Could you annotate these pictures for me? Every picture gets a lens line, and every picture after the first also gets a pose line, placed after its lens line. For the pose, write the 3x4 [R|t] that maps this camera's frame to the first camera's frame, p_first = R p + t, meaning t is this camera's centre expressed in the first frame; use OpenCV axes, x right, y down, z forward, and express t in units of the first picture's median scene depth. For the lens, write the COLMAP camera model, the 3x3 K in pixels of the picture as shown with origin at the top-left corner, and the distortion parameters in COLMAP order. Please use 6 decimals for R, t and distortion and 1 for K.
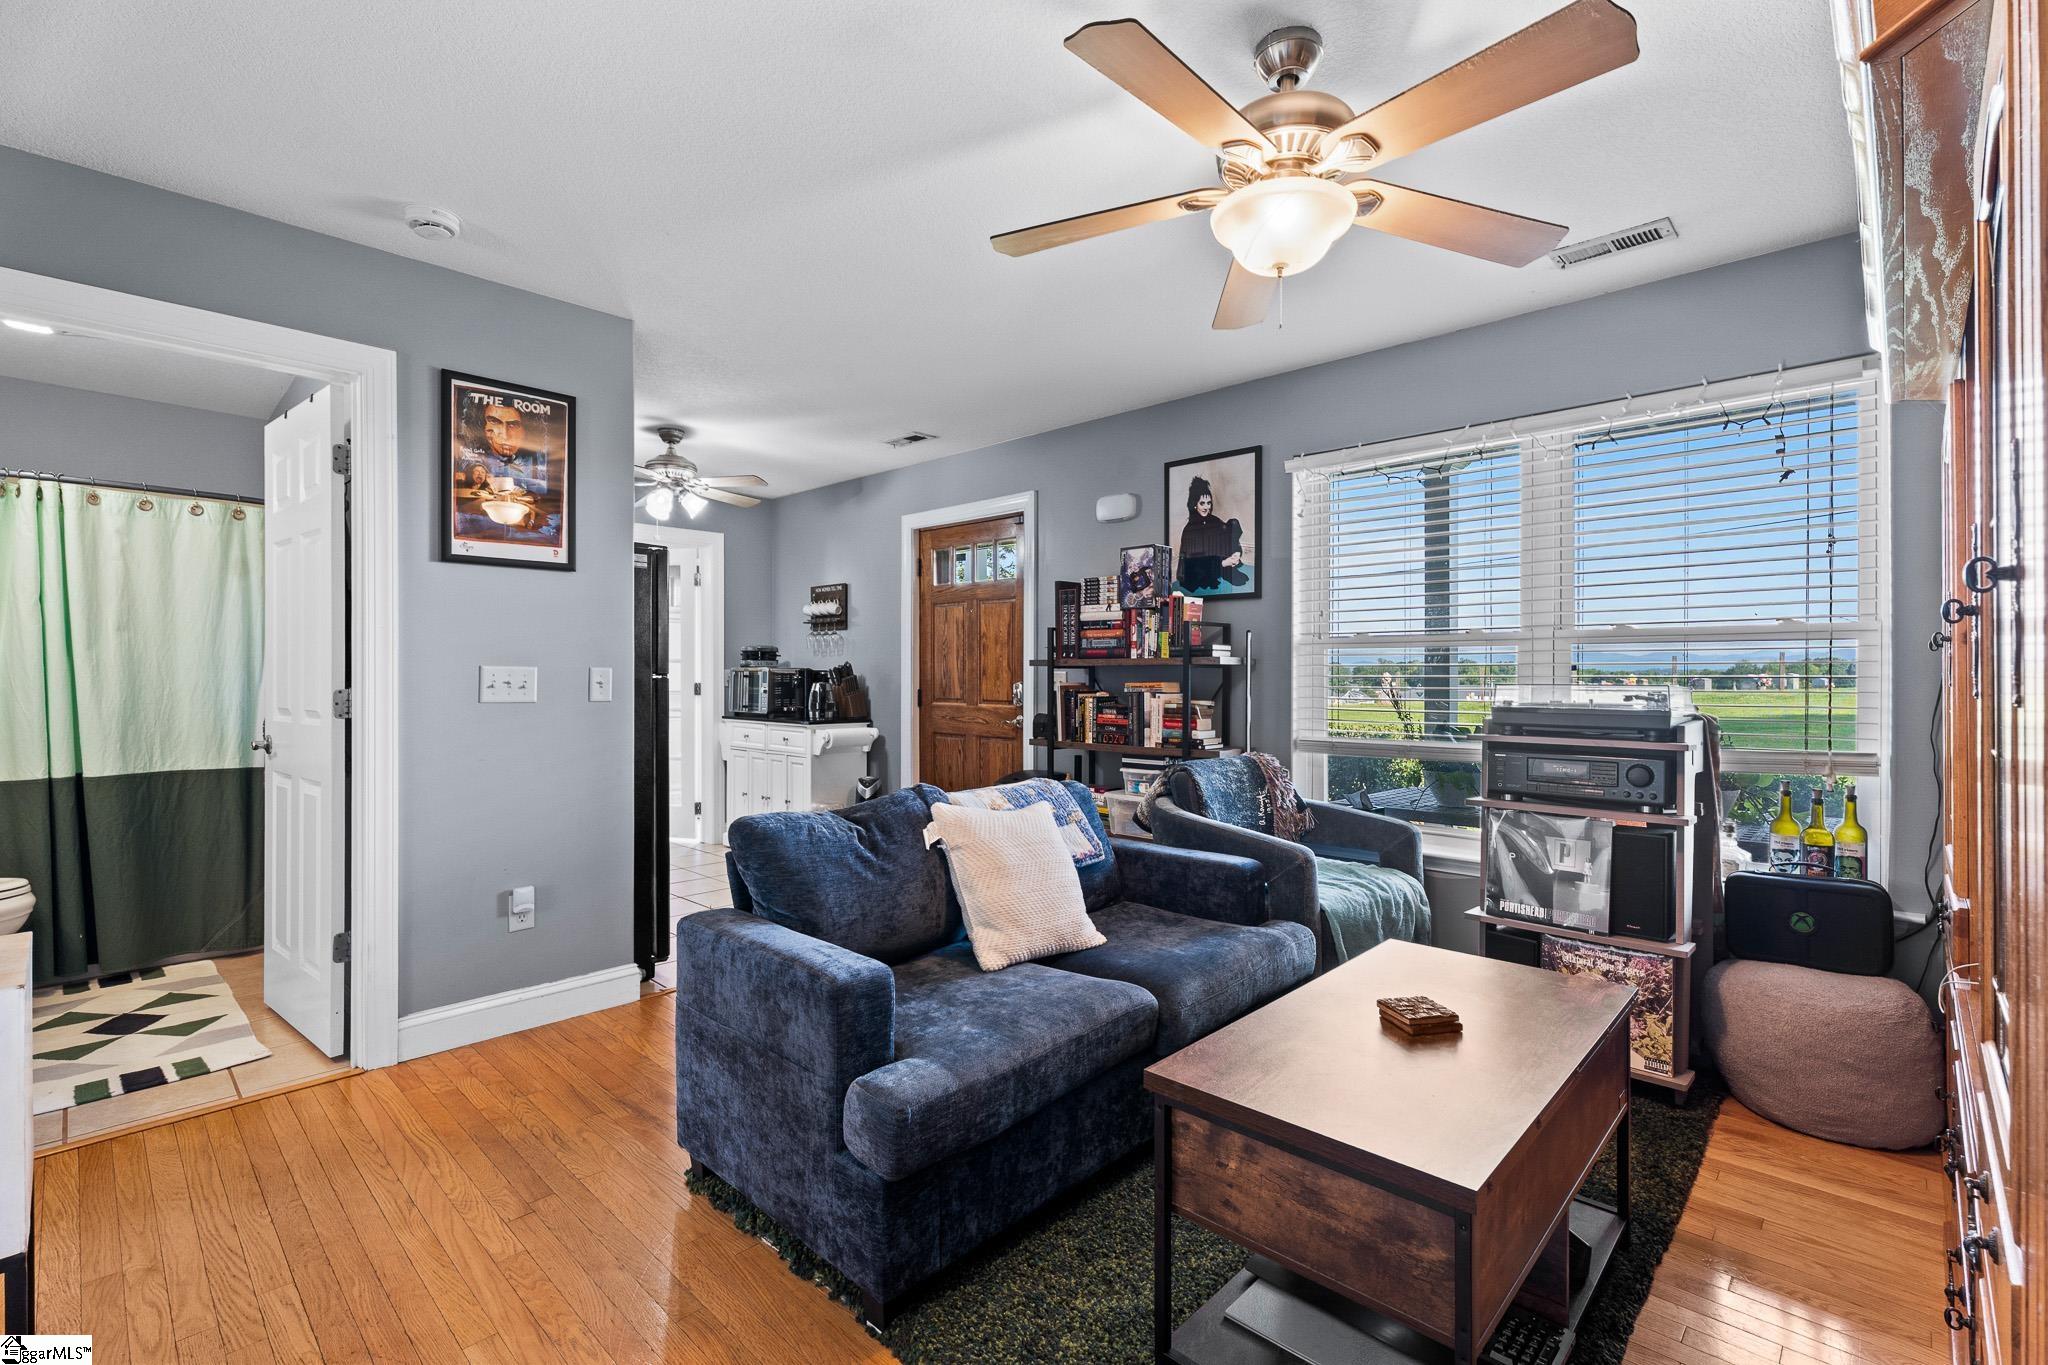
lens RADIAL K [[923.4, 0, 1024.7], [0, 923.4, 675.9], [0, 0, 1]] dist [-0.000900, 0.000265]
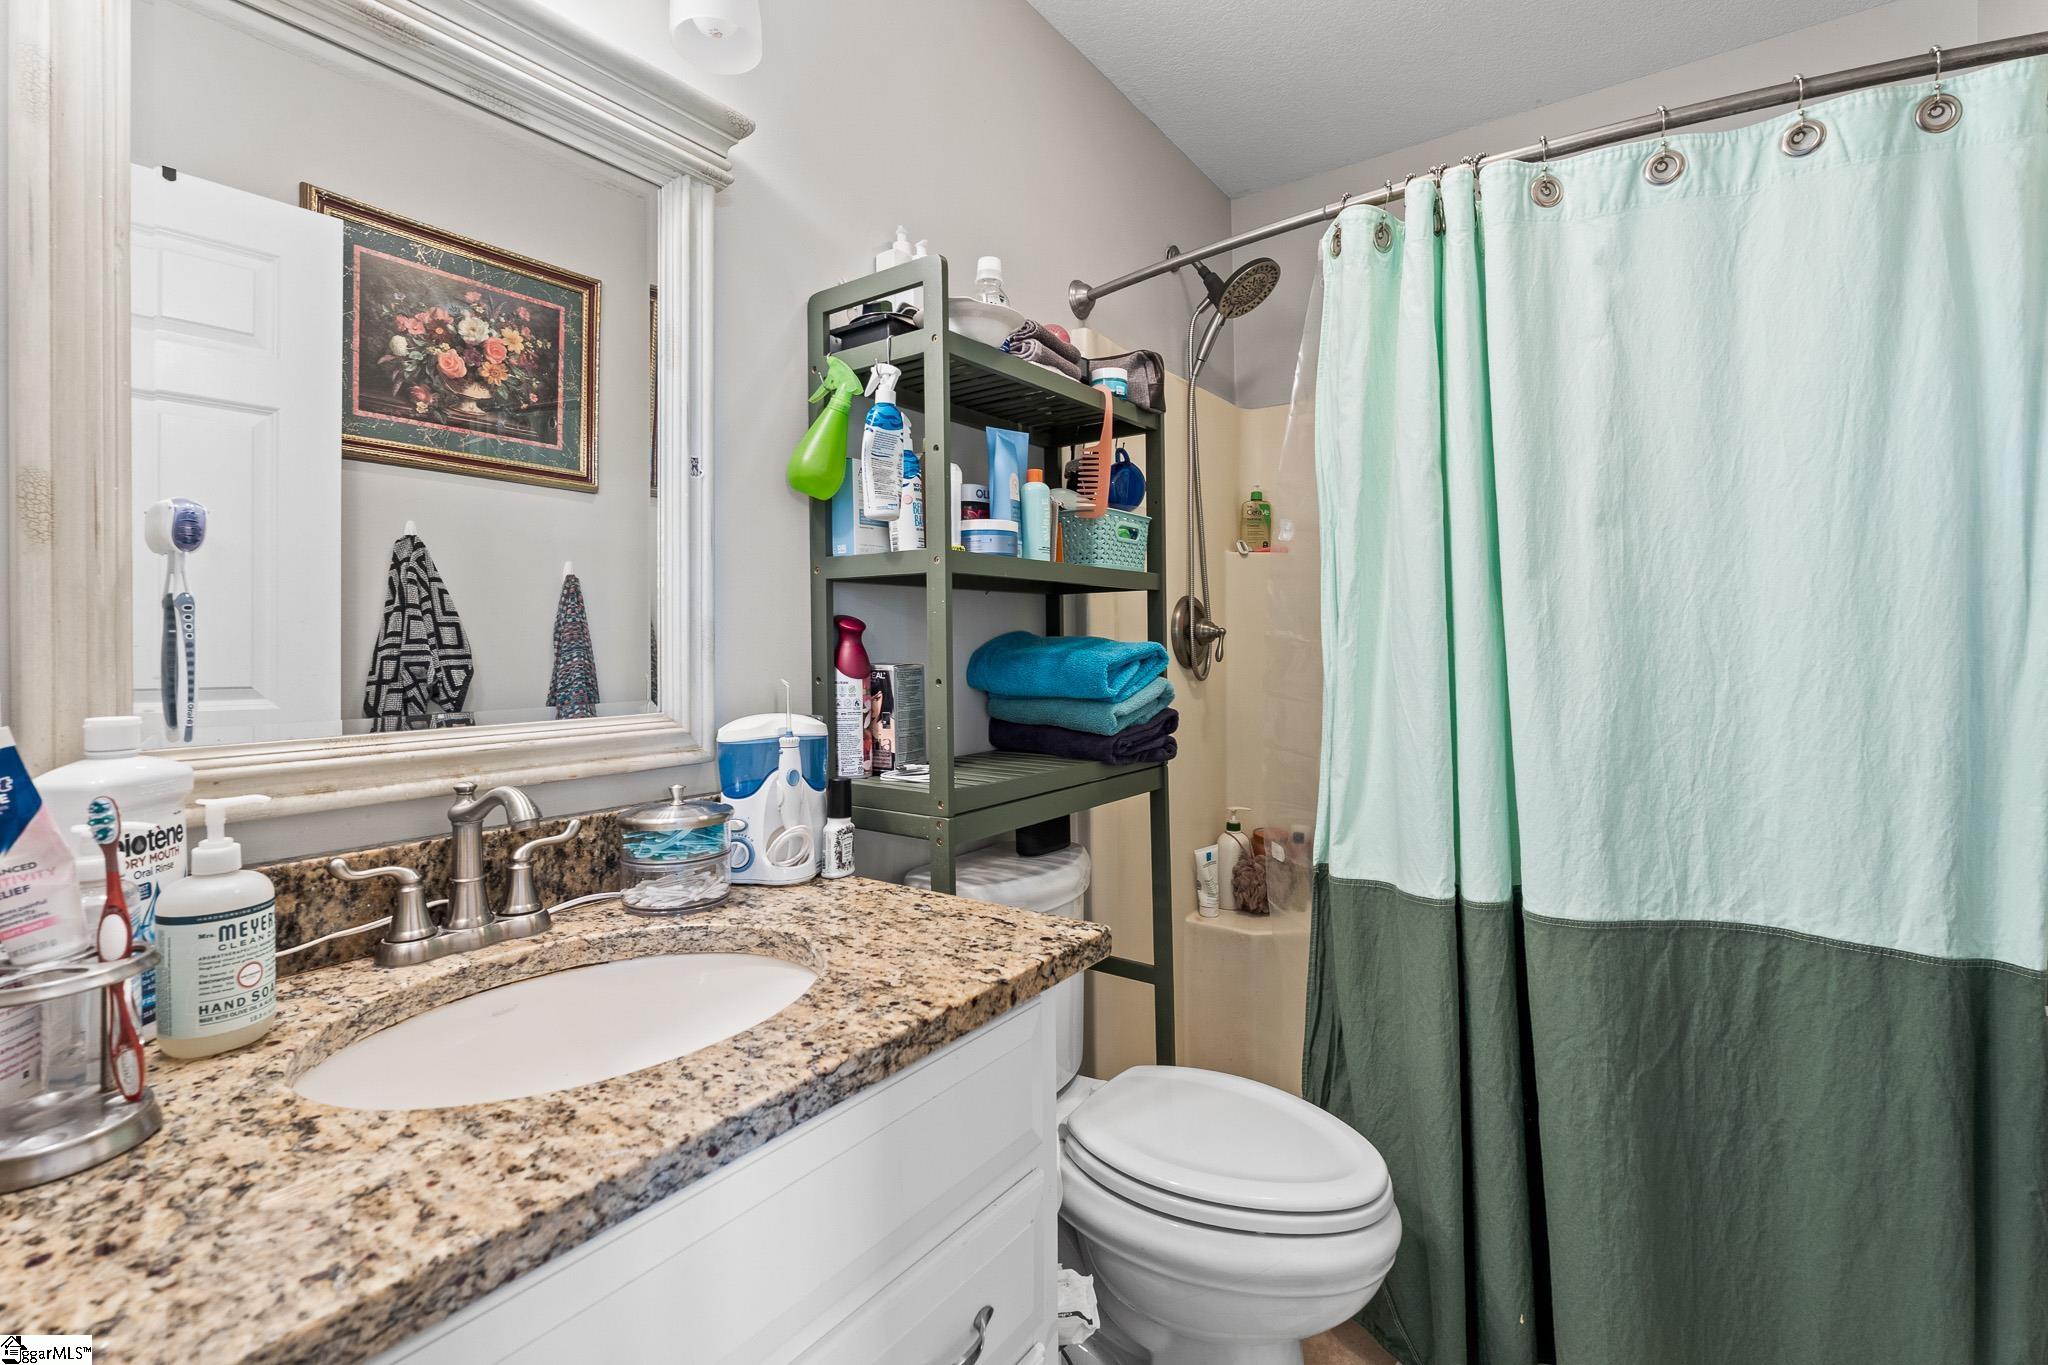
lens RADIAL K [[923.4, 0, 1040.0], [0, 923.4, 632.4], [0, 0, 1]] dist [-0.000900, 0.000265]
pose [[0.150549, -0.004875, -0.988591, -0.633869], [0.003683, 0.999984, -0.004370, -0.004771], [0.988596, -0.002983, 0.150565, 0.703509]]
